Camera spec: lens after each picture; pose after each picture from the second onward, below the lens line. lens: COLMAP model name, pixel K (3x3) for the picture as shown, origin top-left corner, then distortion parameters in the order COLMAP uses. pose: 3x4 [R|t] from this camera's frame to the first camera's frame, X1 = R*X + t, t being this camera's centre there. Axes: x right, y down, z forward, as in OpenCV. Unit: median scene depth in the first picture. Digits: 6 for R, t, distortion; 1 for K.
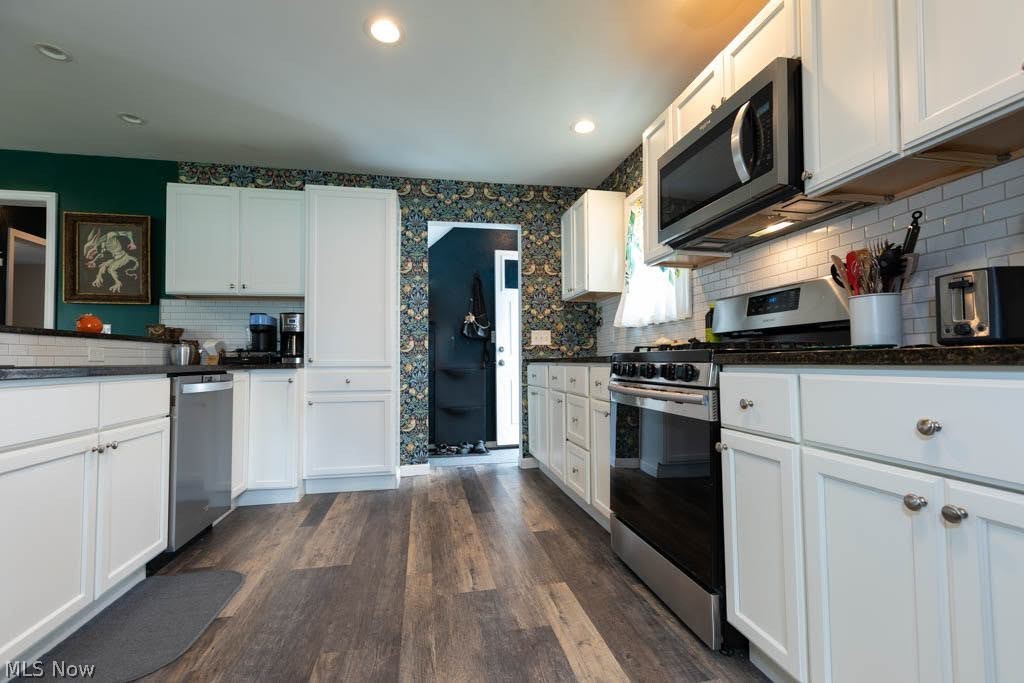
lens RADIAL K [[457.9, 0, 514.9], [0, 457.9, 345.0], [0, 0, 1]] dist [0.001054, 0.000060]
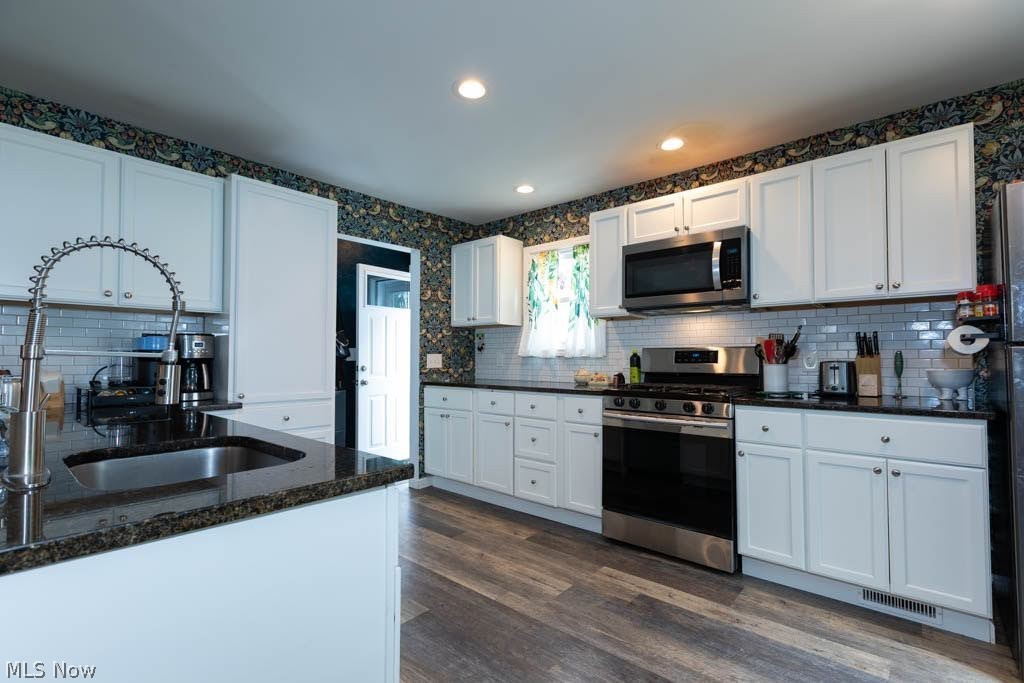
lens RADIAL K [[465.0, 0, 515.1], [0, 465.0, 346.2], [0, 0, 1]] dist [-0.001386, -0.000022]
pose [[0.791120, 0.024550, 0.611167, -0.504706], [-0.028677, 0.999584, -0.003032, -0.058214], [-0.610988, -0.015128, 0.791496, 0.054999]]
